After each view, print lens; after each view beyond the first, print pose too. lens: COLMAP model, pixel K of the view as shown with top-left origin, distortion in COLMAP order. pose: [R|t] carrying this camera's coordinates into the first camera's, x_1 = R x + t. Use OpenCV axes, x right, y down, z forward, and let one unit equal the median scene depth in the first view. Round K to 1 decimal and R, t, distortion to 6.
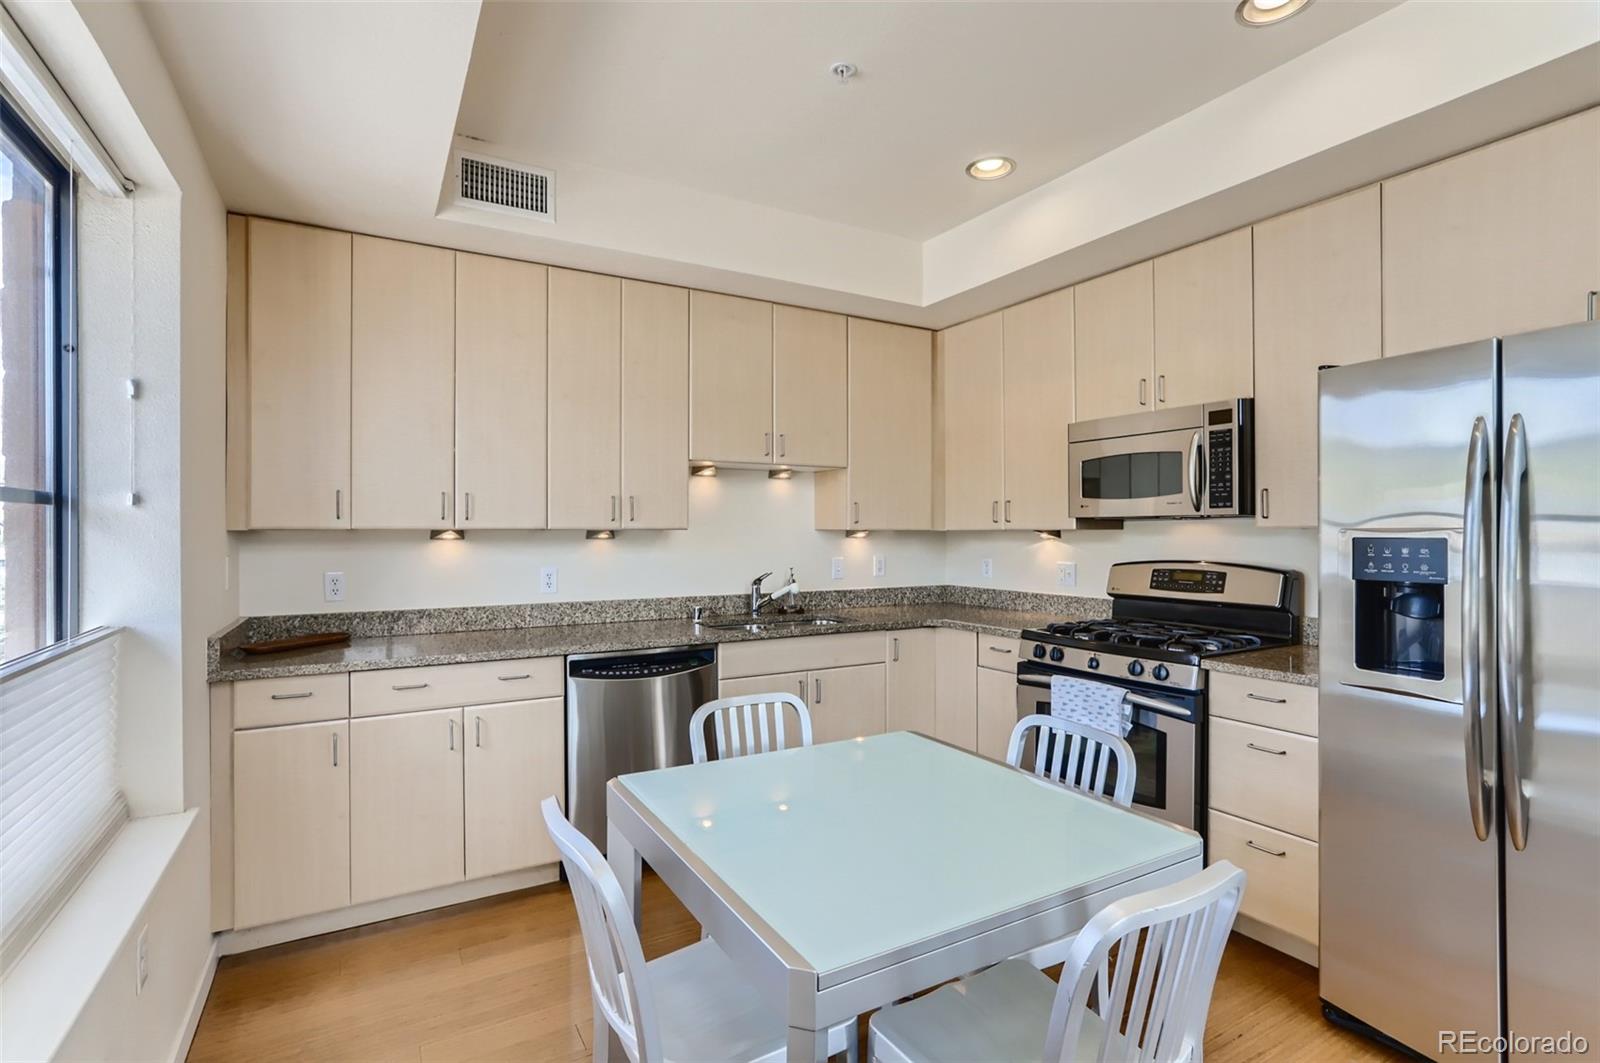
lens RADIAL K [[770.0, 0, 798.9], [0, 770.0, 530.4], [0, 0, 1]] dist [-0.020643, 0.006547]
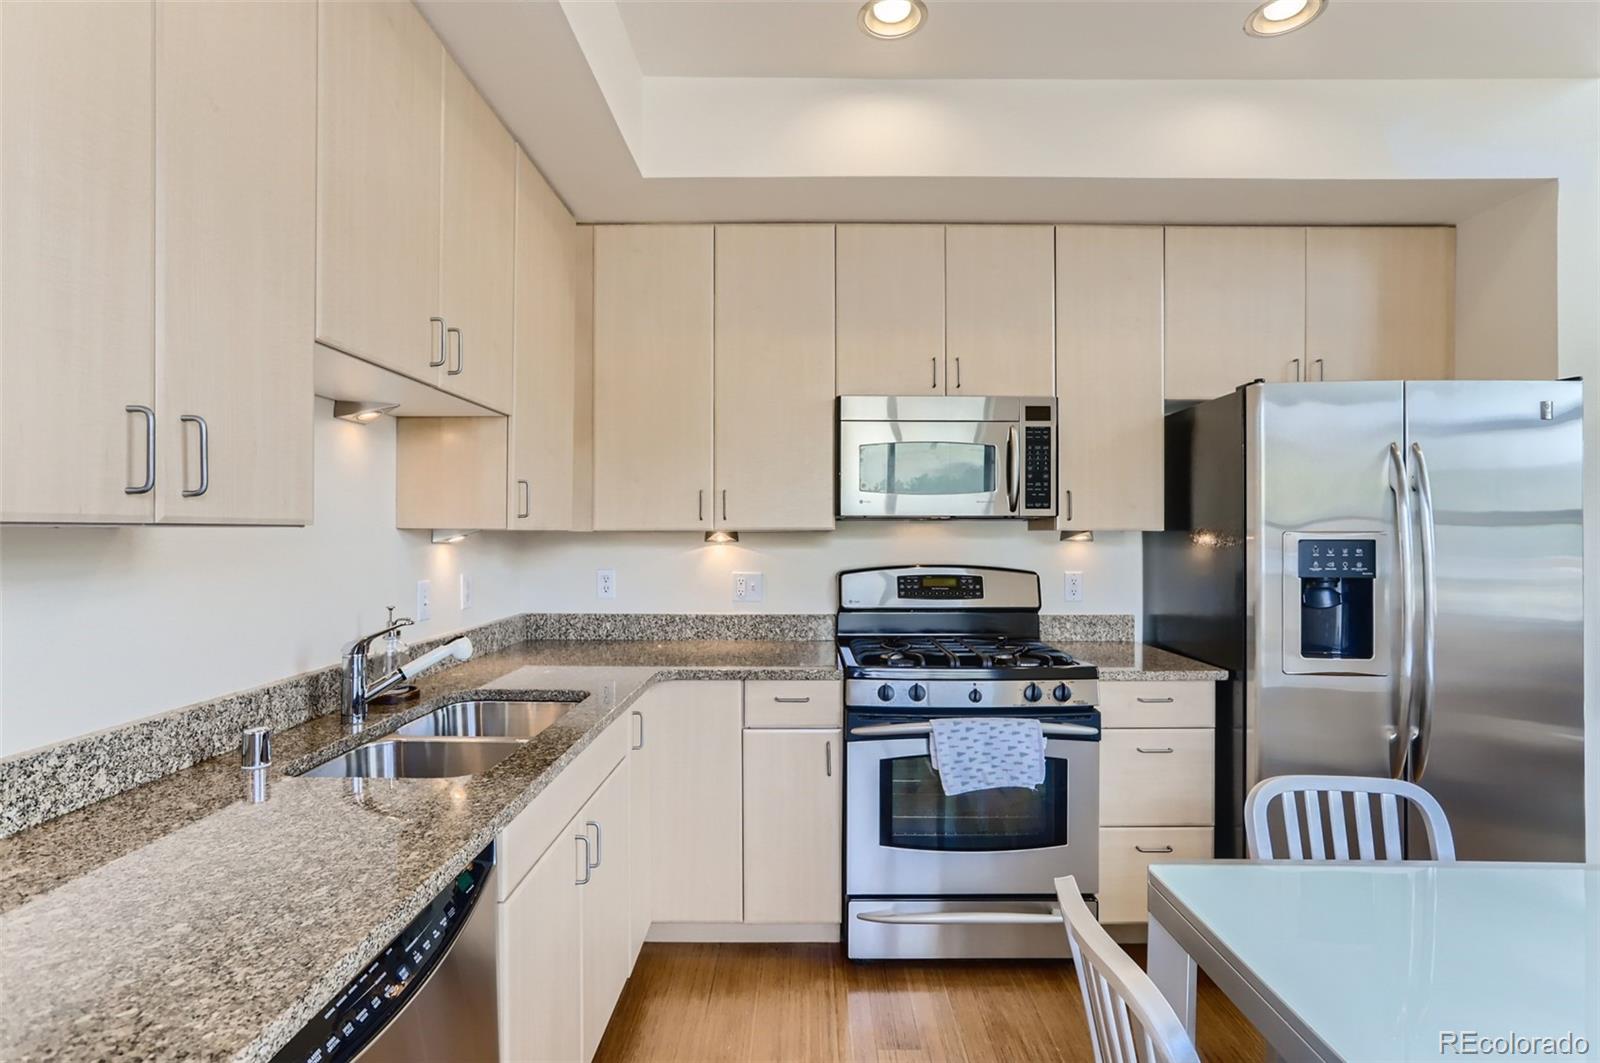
lens RADIAL K [[770.0, 0, 800.0], [0, 770.0, 528.1], [0, 0, 1]] dist [-0.020643, 0.006547]
pose [[0.508127, 0.006749, 0.861256, -0.383919], [-0.003008, 0.999977, -0.006061, 0.001362], [-0.861277, 0.000489, 0.508135, 0.695113]]
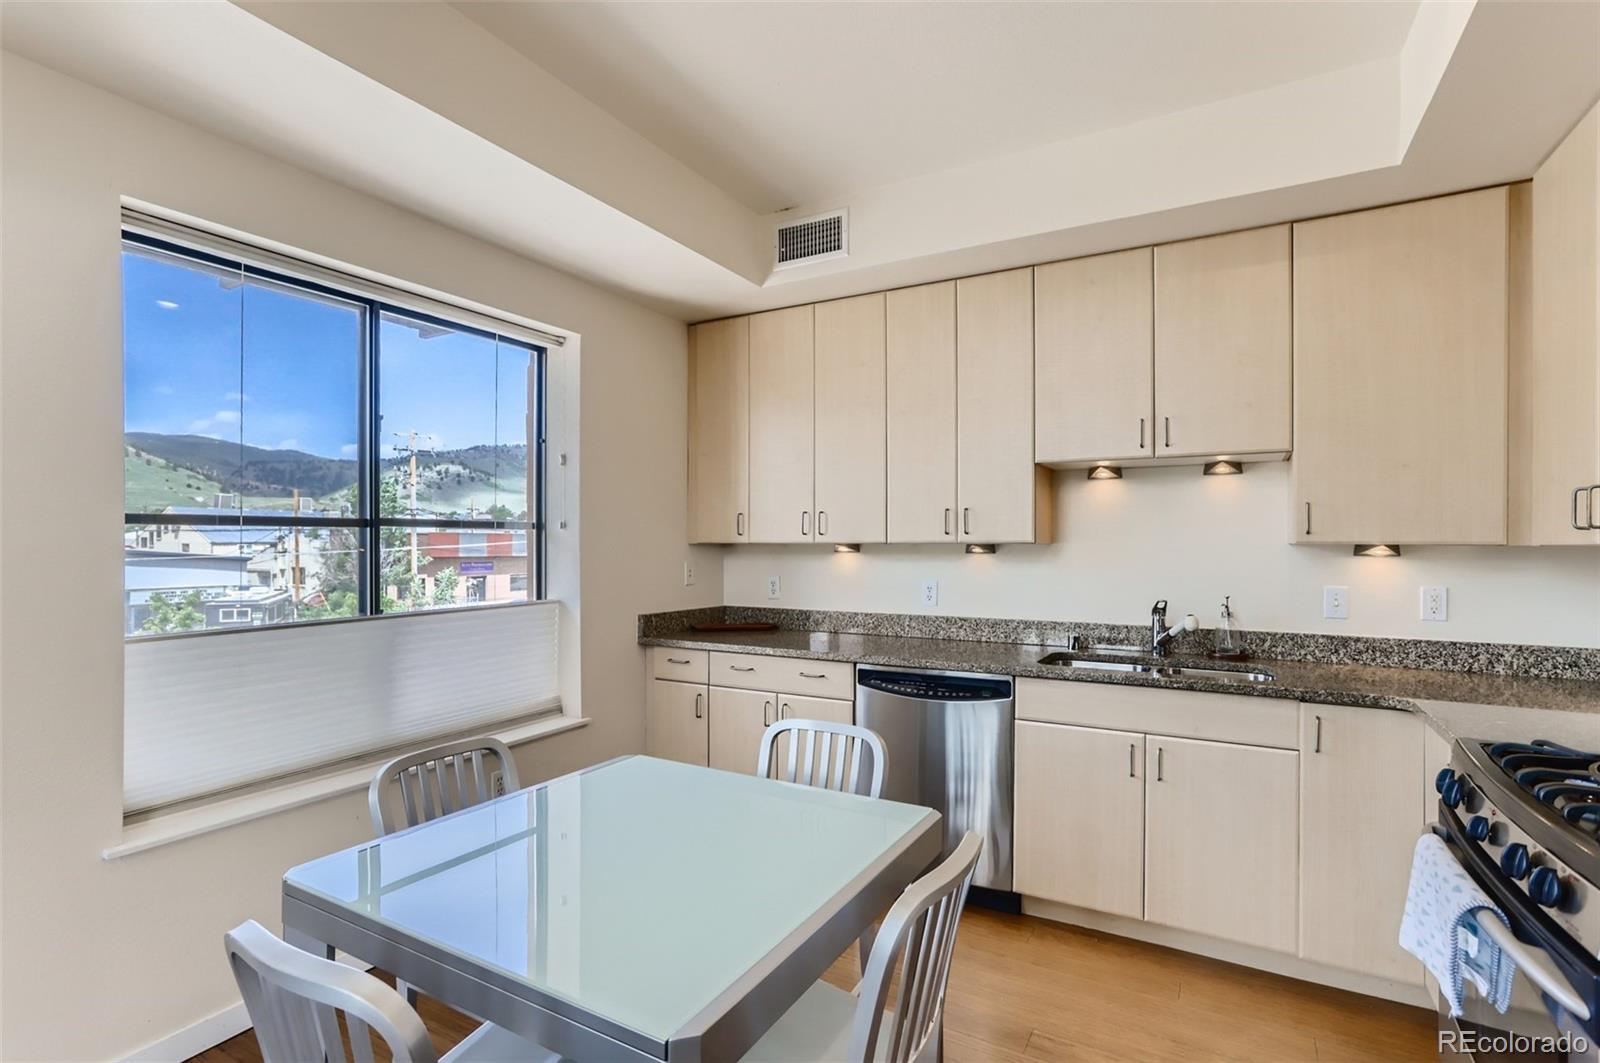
lens RADIAL K [[770.0, 0, 791.0], [0, 770.0, 544.0], [0, 0, 1]] dist [-0.020643, 0.006547]
pose [[0.499207, 0.000783, -0.866483, 0.532310], [-0.001213, 0.999999, 0.000205, -0.000420], [0.866482, 0.000949, 0.499207, 0.373741]]
